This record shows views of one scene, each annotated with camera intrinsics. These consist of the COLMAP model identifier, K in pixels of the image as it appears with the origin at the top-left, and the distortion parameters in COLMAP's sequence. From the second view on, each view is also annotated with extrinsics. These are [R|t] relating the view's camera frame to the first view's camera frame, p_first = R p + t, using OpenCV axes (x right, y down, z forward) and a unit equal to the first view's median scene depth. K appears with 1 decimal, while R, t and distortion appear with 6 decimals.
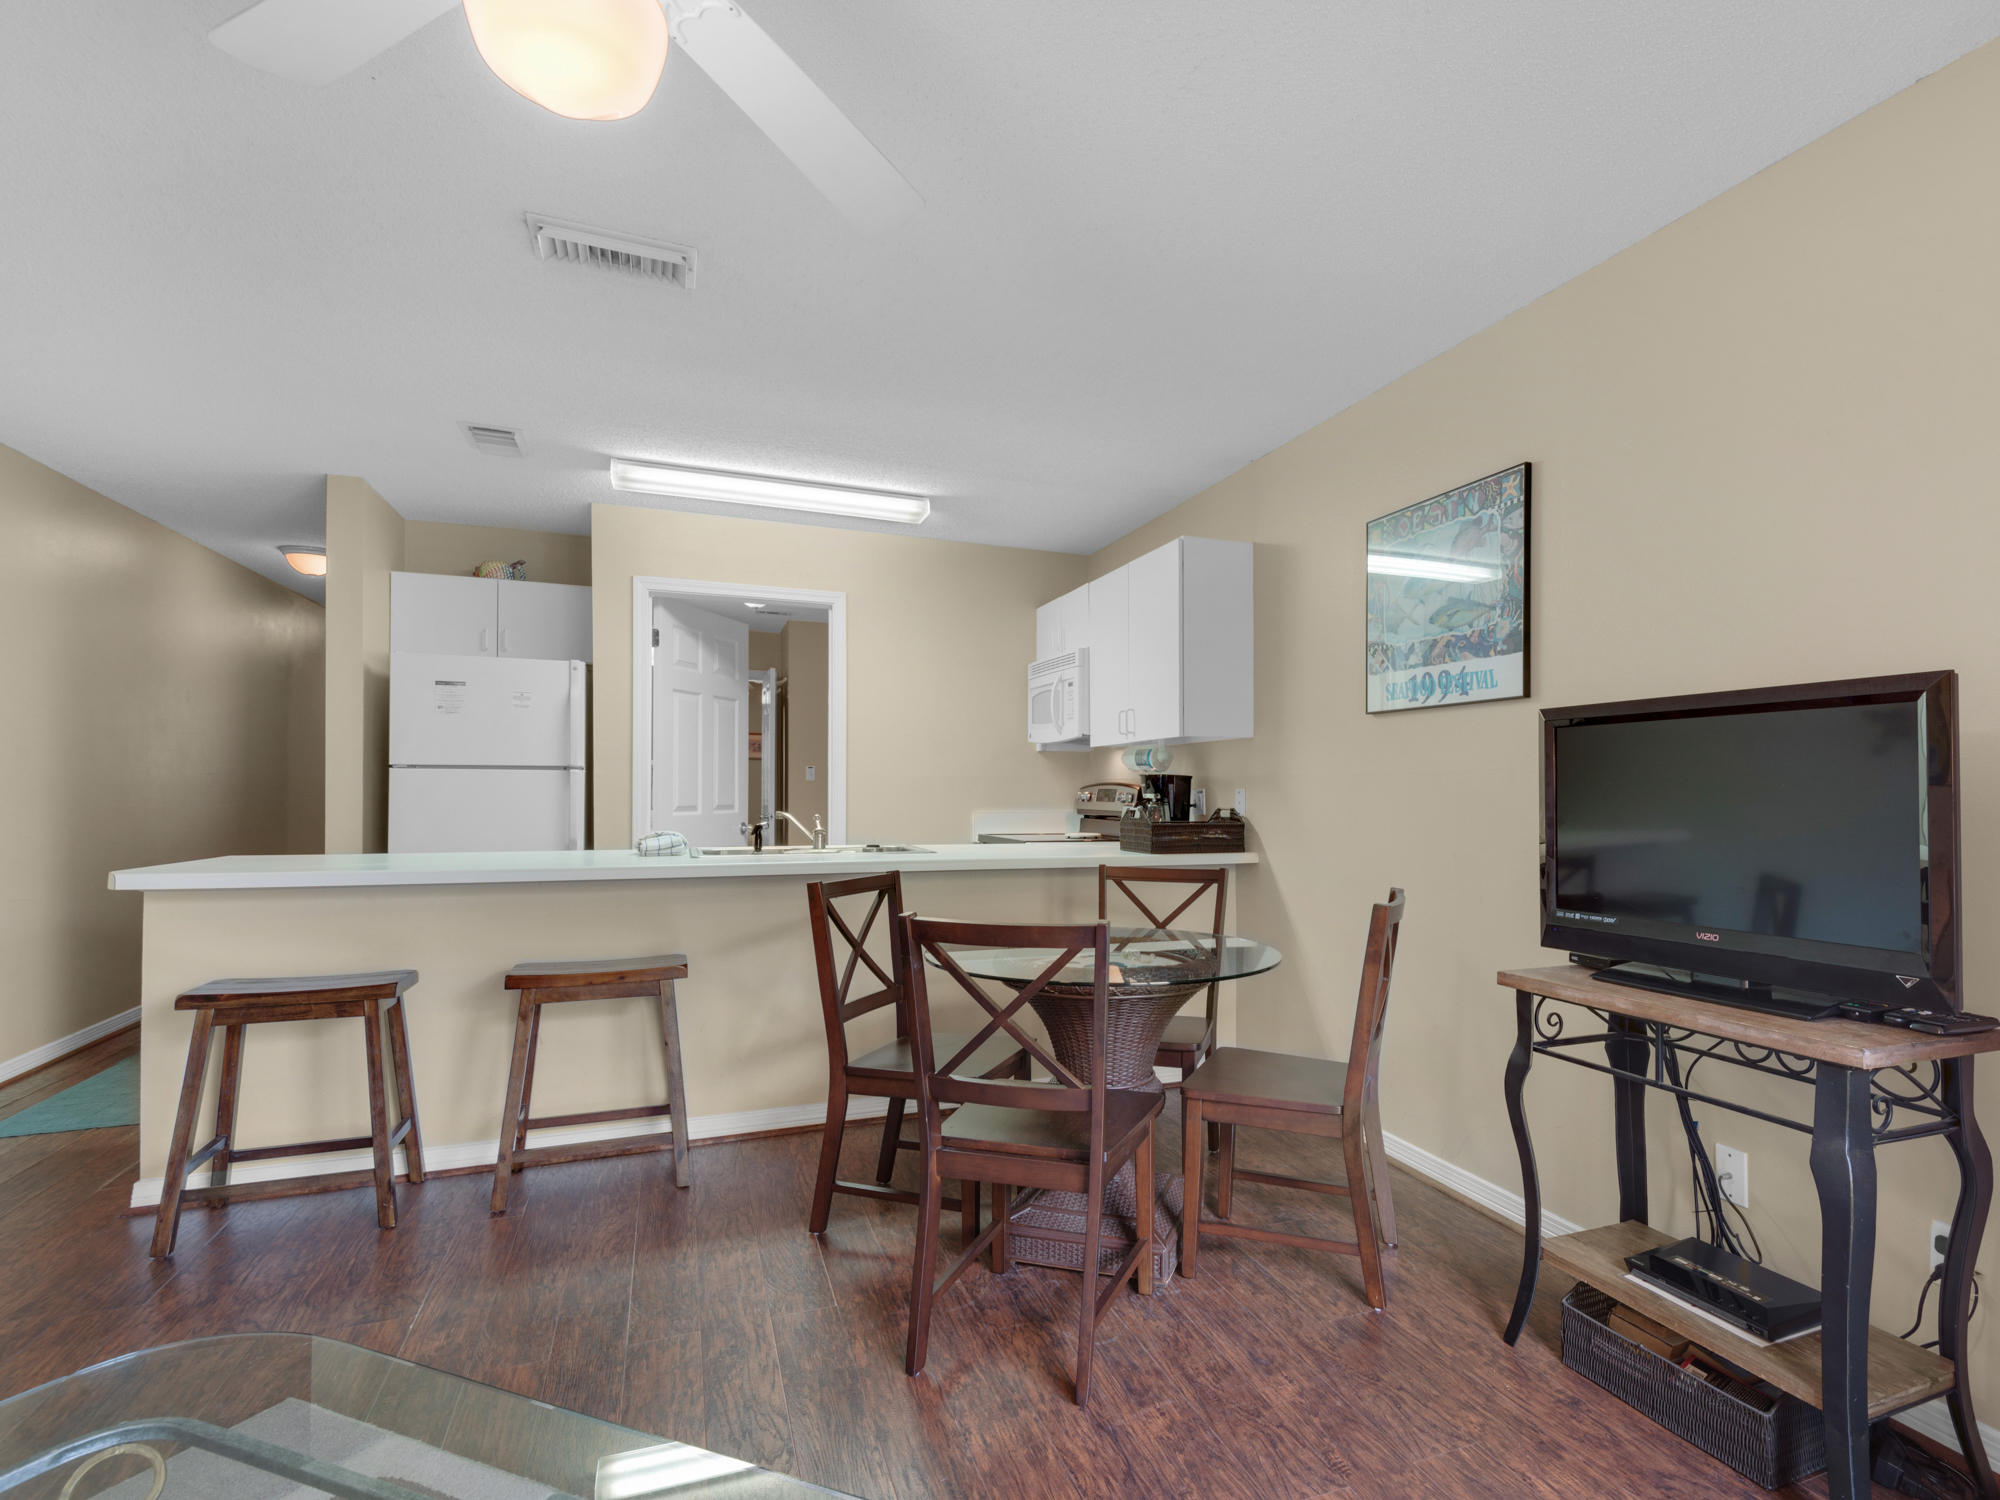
lens RADIAL K [[1031.9, 0, 1120.0], [0, 1031.9, 781.2], [0, 0, 1]] dist [0.031872, -0.014495]
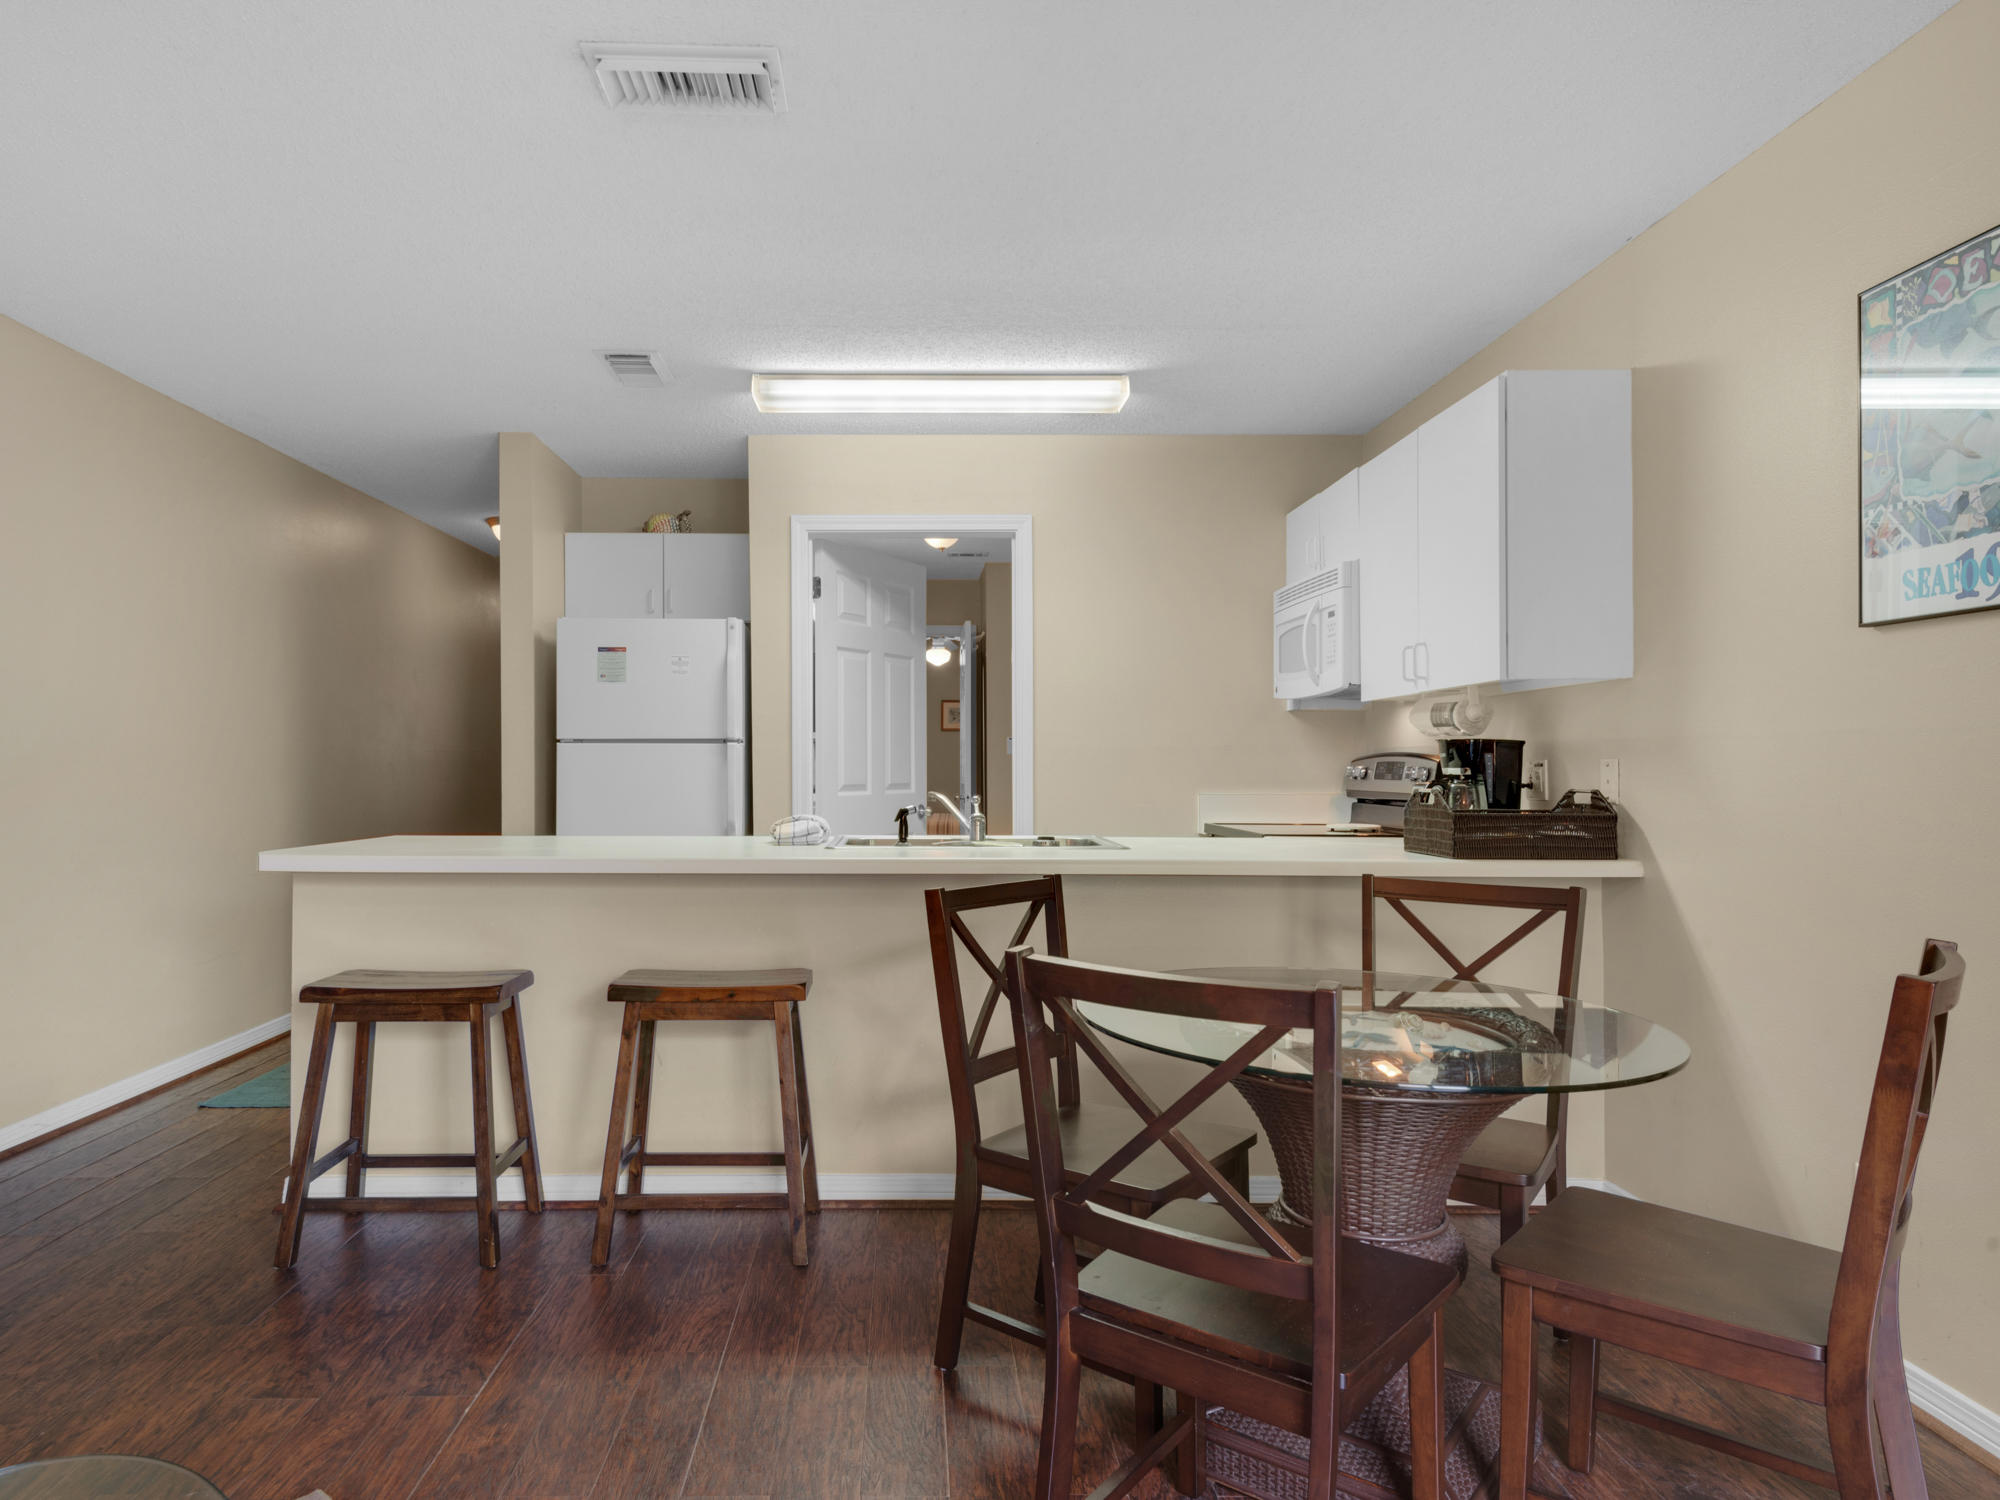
lens RADIAL K [[1222.3, 0, 908.3], [0, 1222.3, 763.4], [0, 0, 1]] dist [0.048840, -0.033163]
pose [[0.919393, -0.005155, -0.393307, 0.024206], [0.007516, 0.999962, 0.004464, 0.003918], [0.393269, -0.007061, 0.919396, 0.162785]]
